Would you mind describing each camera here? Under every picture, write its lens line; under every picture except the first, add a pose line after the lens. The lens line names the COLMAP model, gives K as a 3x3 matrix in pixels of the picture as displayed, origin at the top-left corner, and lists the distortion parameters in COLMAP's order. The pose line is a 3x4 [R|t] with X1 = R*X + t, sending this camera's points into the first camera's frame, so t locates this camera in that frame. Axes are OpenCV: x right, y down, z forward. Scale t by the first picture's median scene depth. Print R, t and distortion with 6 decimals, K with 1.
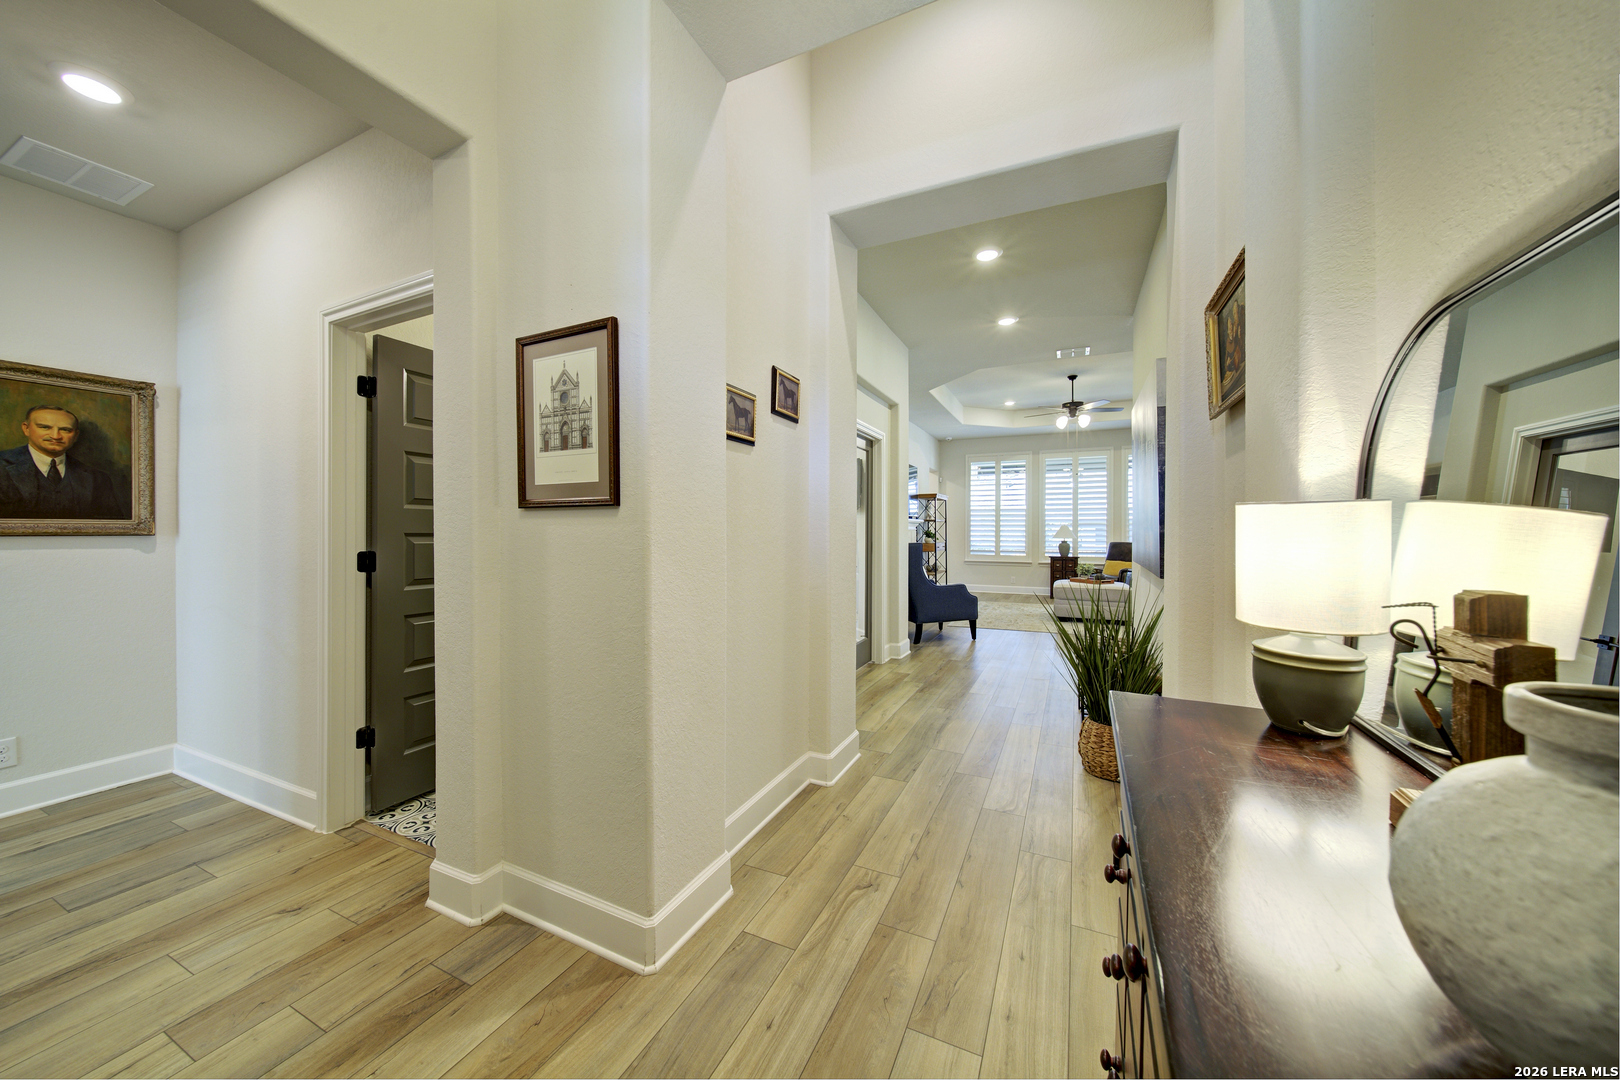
lens RADIAL K [[563.0, 0, 805.5], [0, 563.0, 533.6], [0, 0, 1]] dist [0.001117, -0.002050]
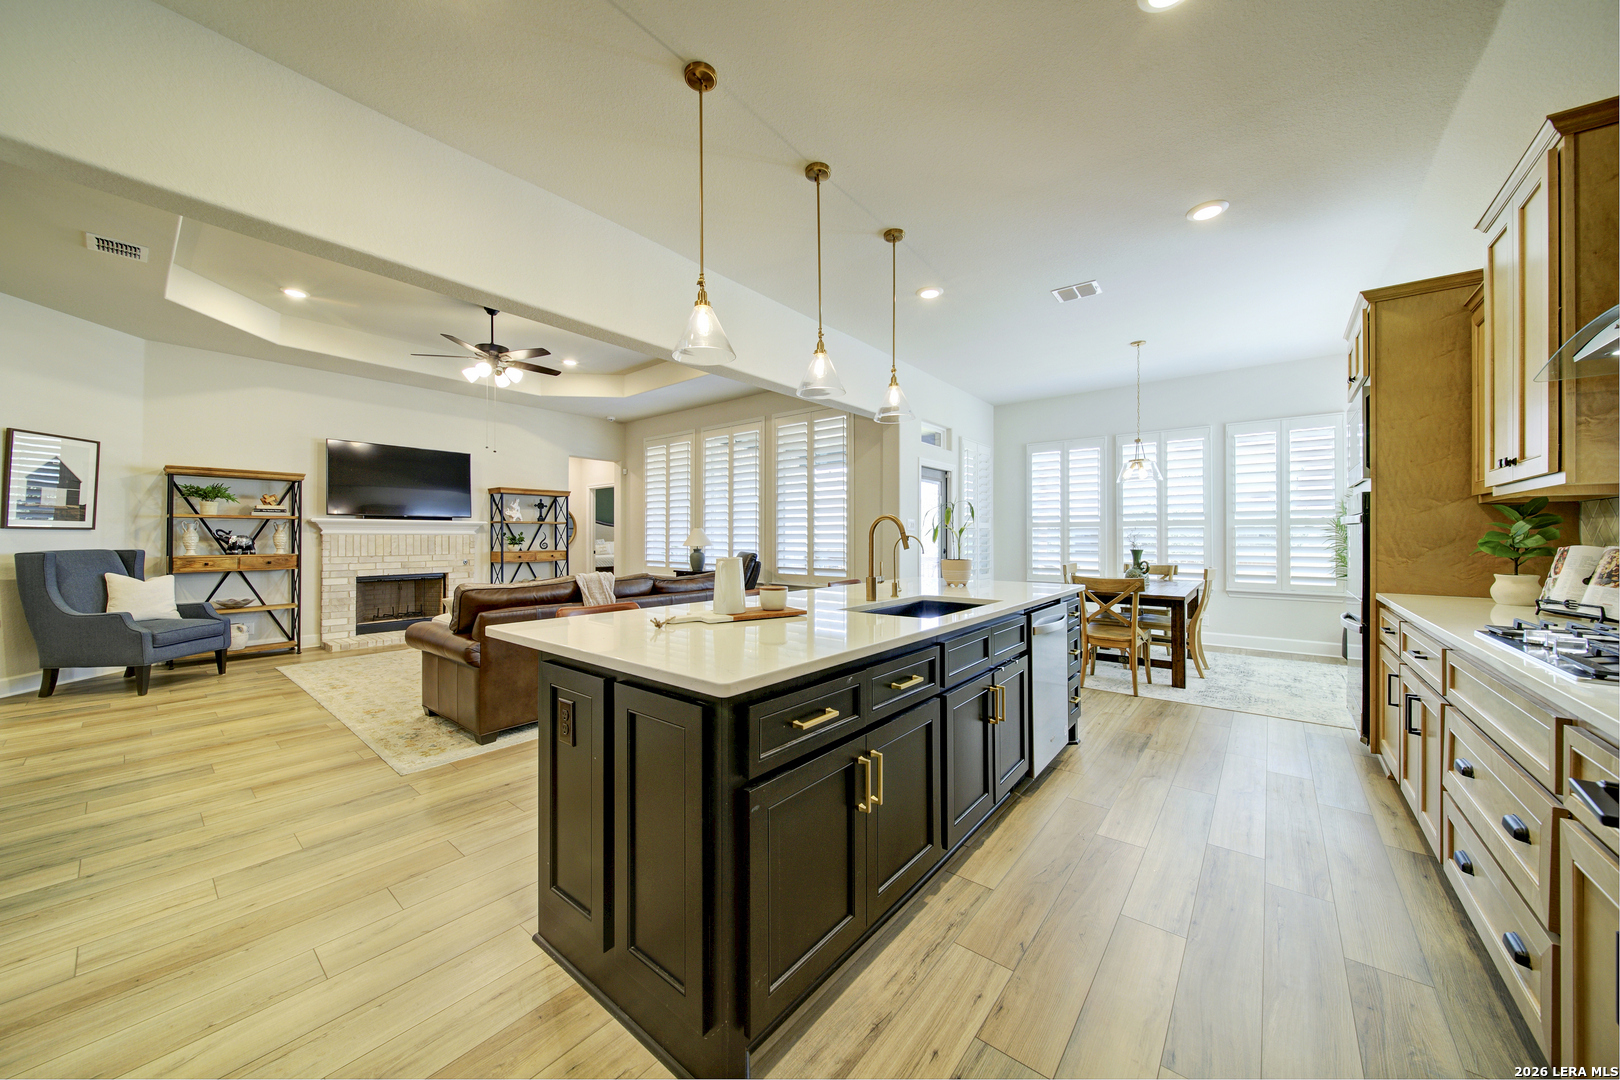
lens RADIAL K [[563.0, 0, 805.5], [0, 563.0, 533.6], [0, 0, 1]] dist [0.001117, -0.002050]
pose [[0.971293, -0.001559, -0.237883, 0.767860], [-0.000880, 0.999948, -0.010145, -0.000009], [0.237886, 0.010063, 0.971241, 0.330449]]
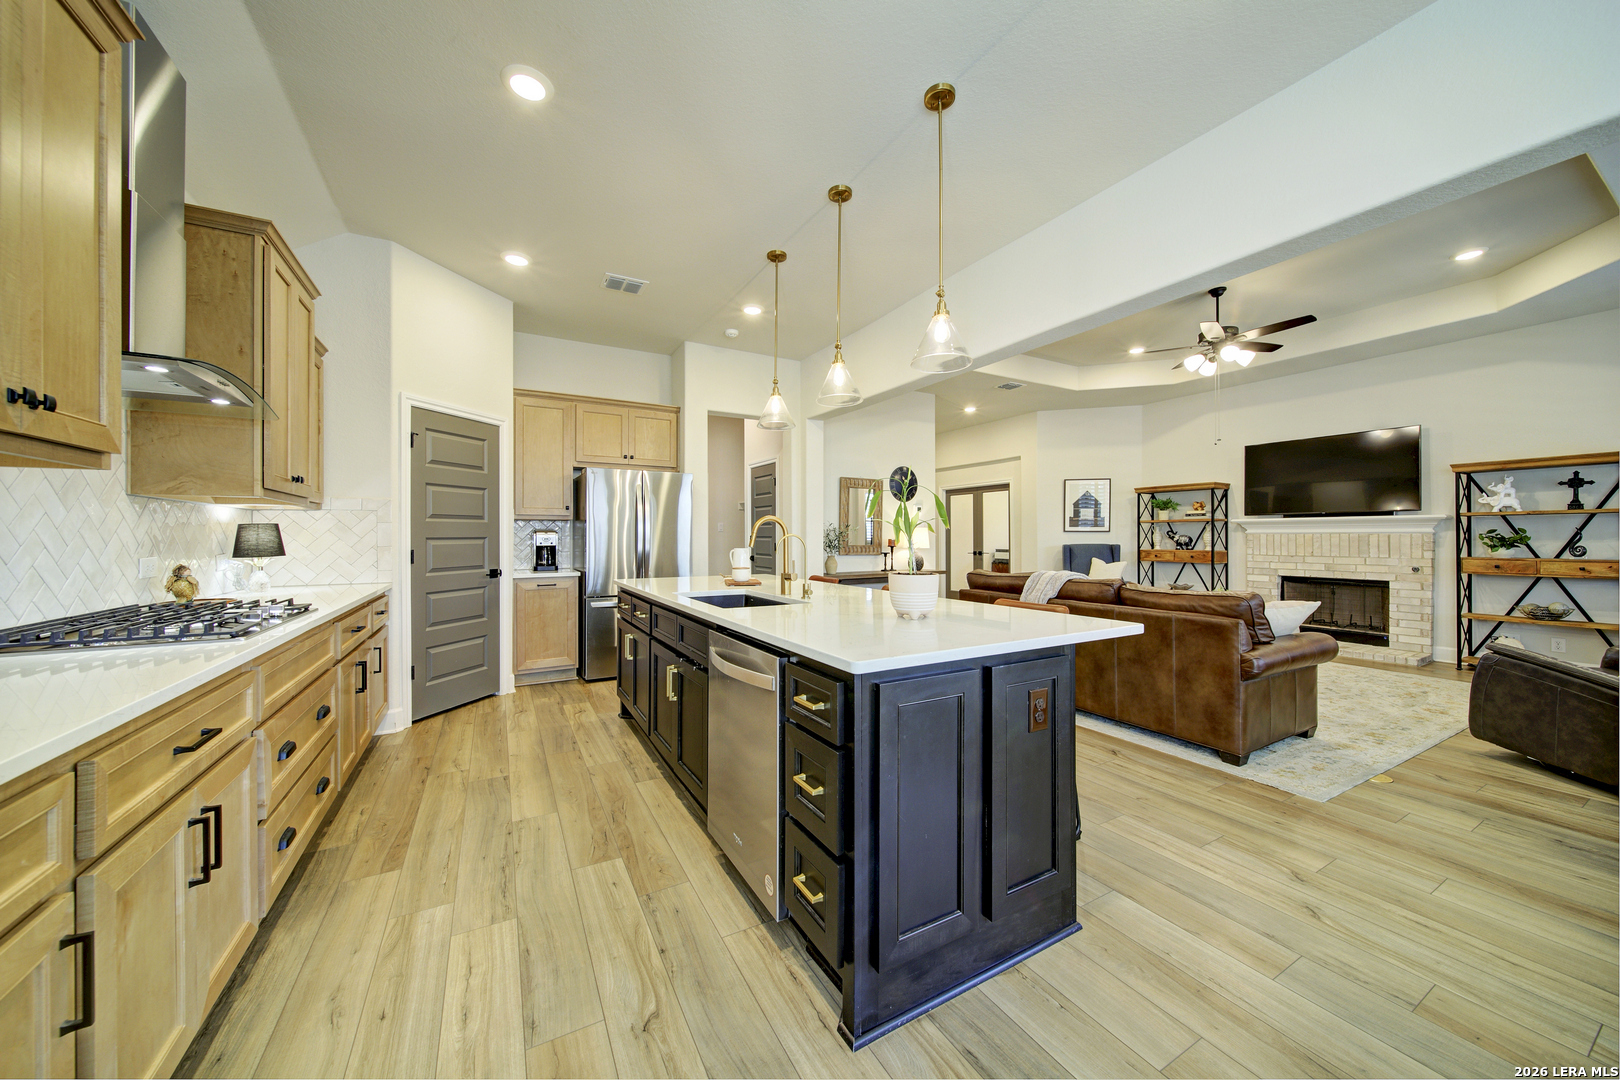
lens RADIAL K [[563.0, 0, 805.5], [0, 563.0, 533.6], [0, 0, 1]] dist [0.001117, -0.002050]
pose [[-0.580194, -0.004120, -0.814468, 0.958905], [-0.002819, 0.999991, -0.003051, -0.001668], [0.814474, 0.000526, -0.580200, 0.757334]]
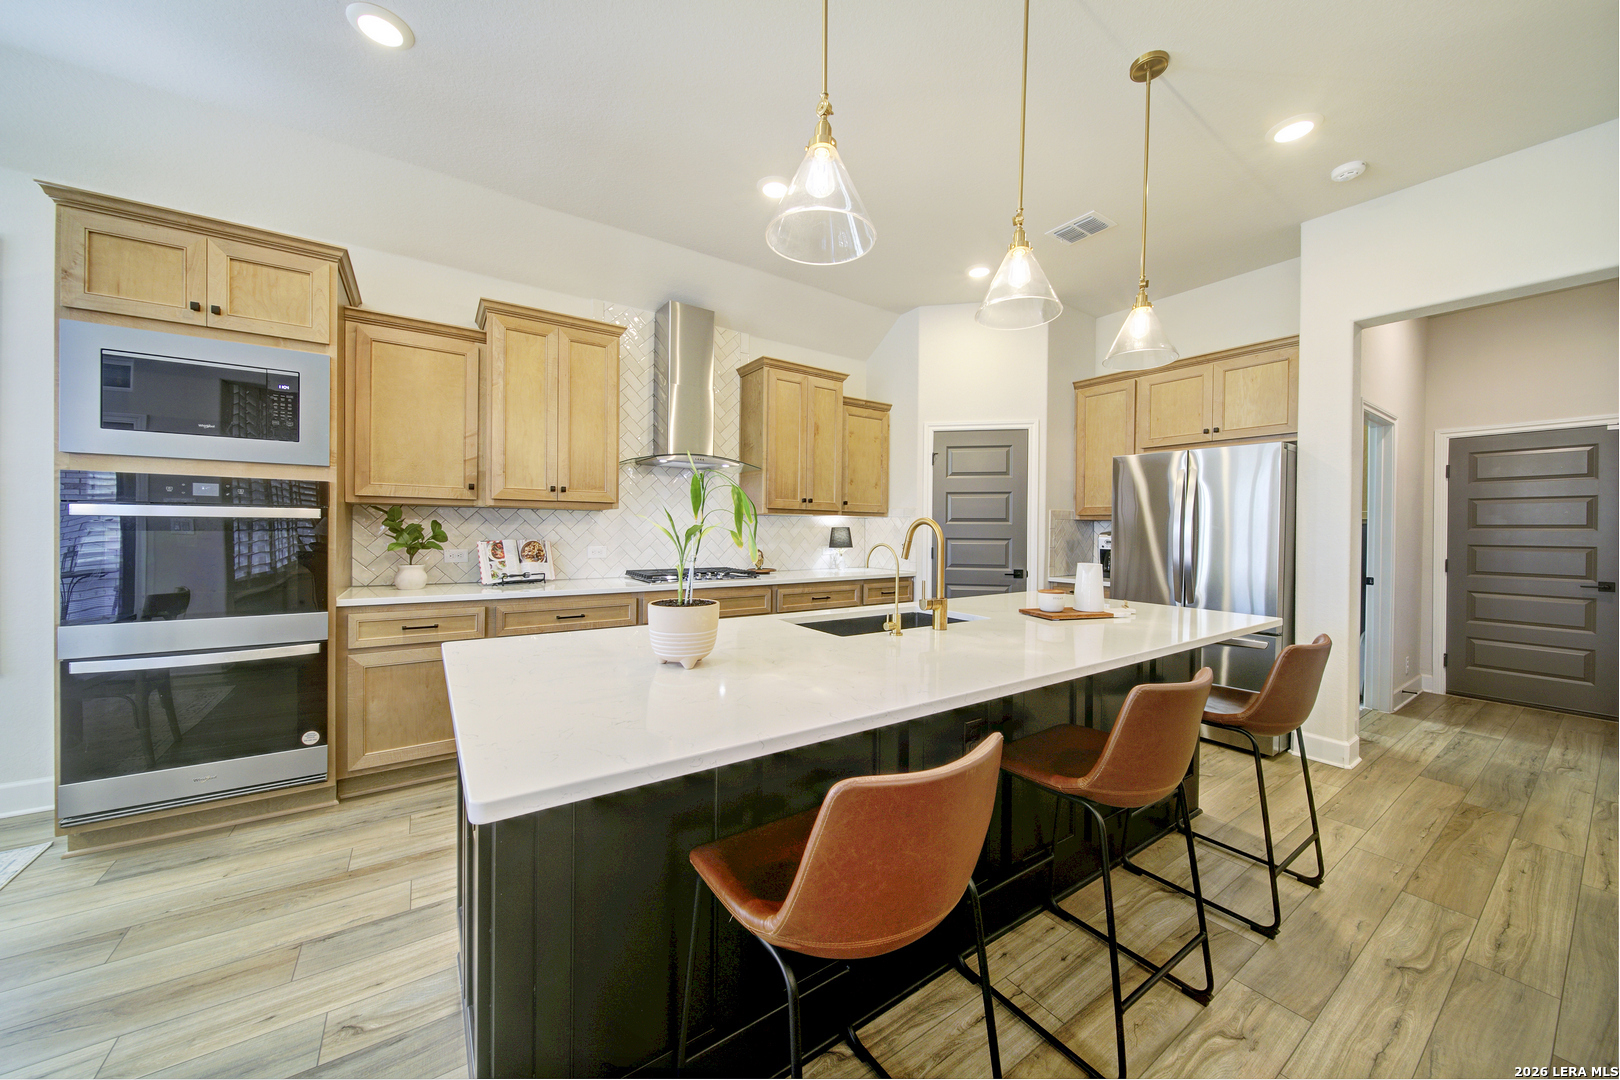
lens RADIAL K [[563.0, 0, 805.5], [0, 563.0, 533.6], [0, 0, 1]] dist [0.001117, -0.002050]
pose [[-0.863226, -0.015788, 0.504571, 0.677817], [-0.010237, 0.999853, 0.013773, -0.007731], [-0.504714, 0.006724, -0.863260, 0.779903]]
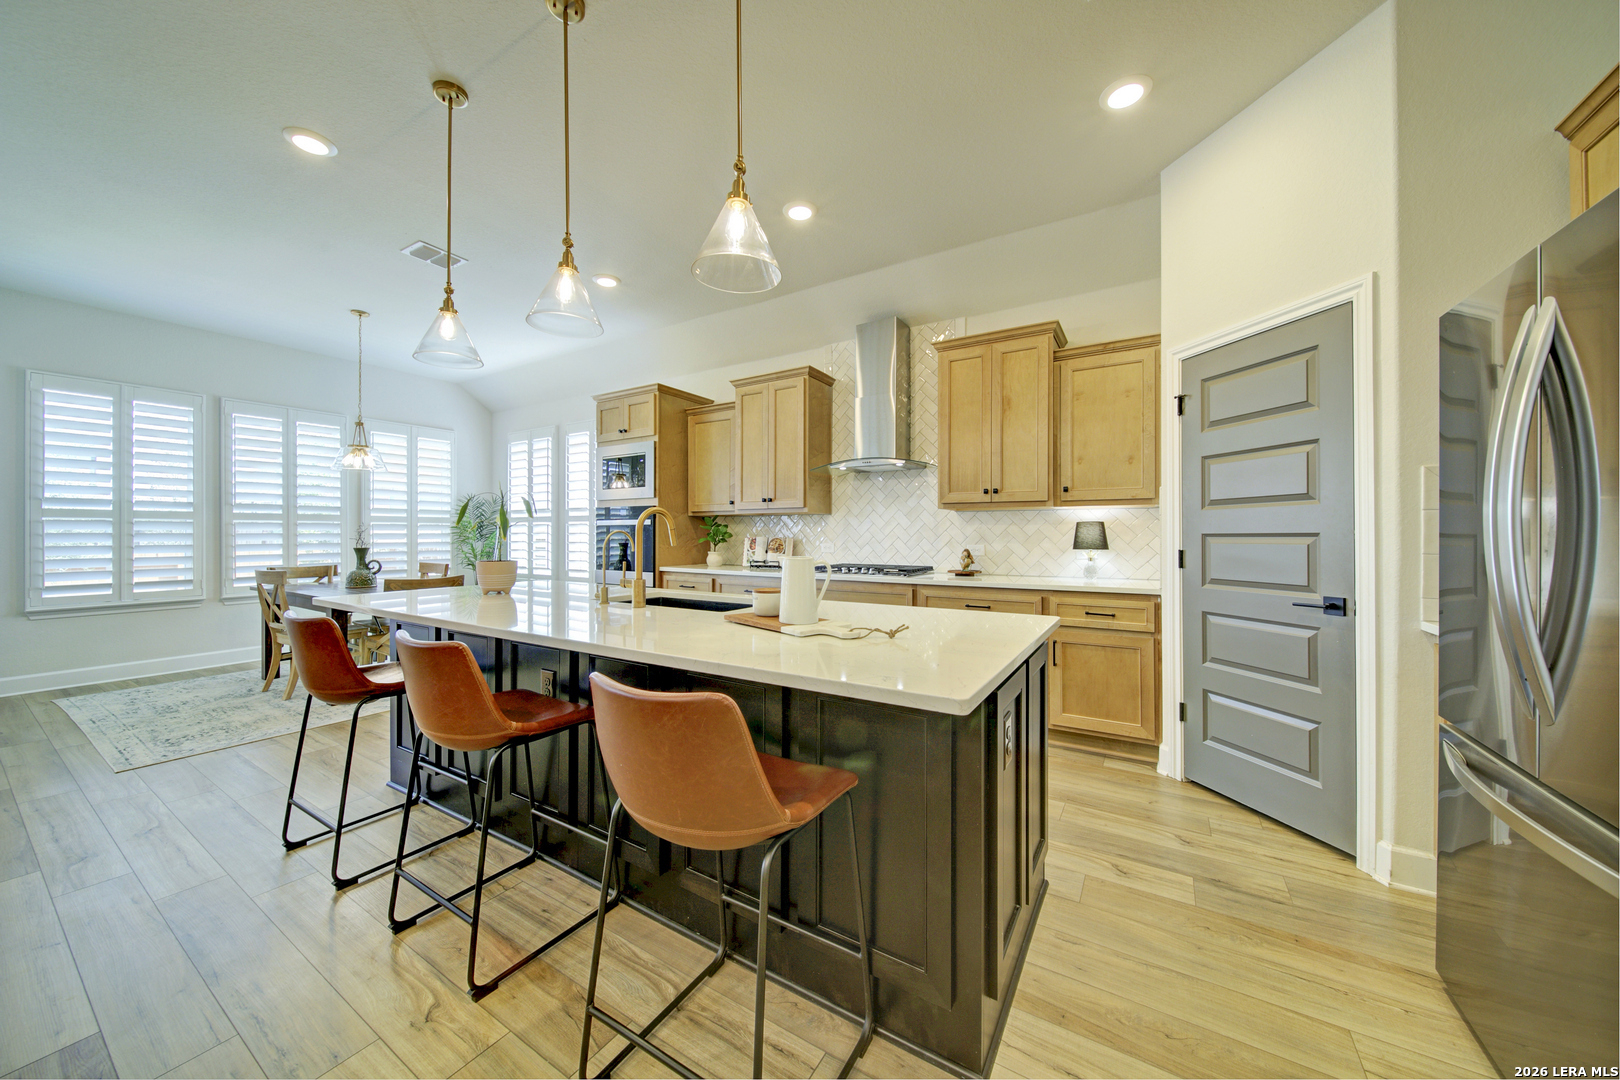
lens RADIAL K [[563.0, 0, 805.5], [0, 563.0, 533.6], [0, 0, 1]] dist [0.001117, -0.002050]
pose [[0.112480, 0.000229, 0.993654, 0.526424], [0.004512, 0.999990, -0.000741, -0.000346], [-0.993644, 0.004567, 0.112478, 0.498168]]
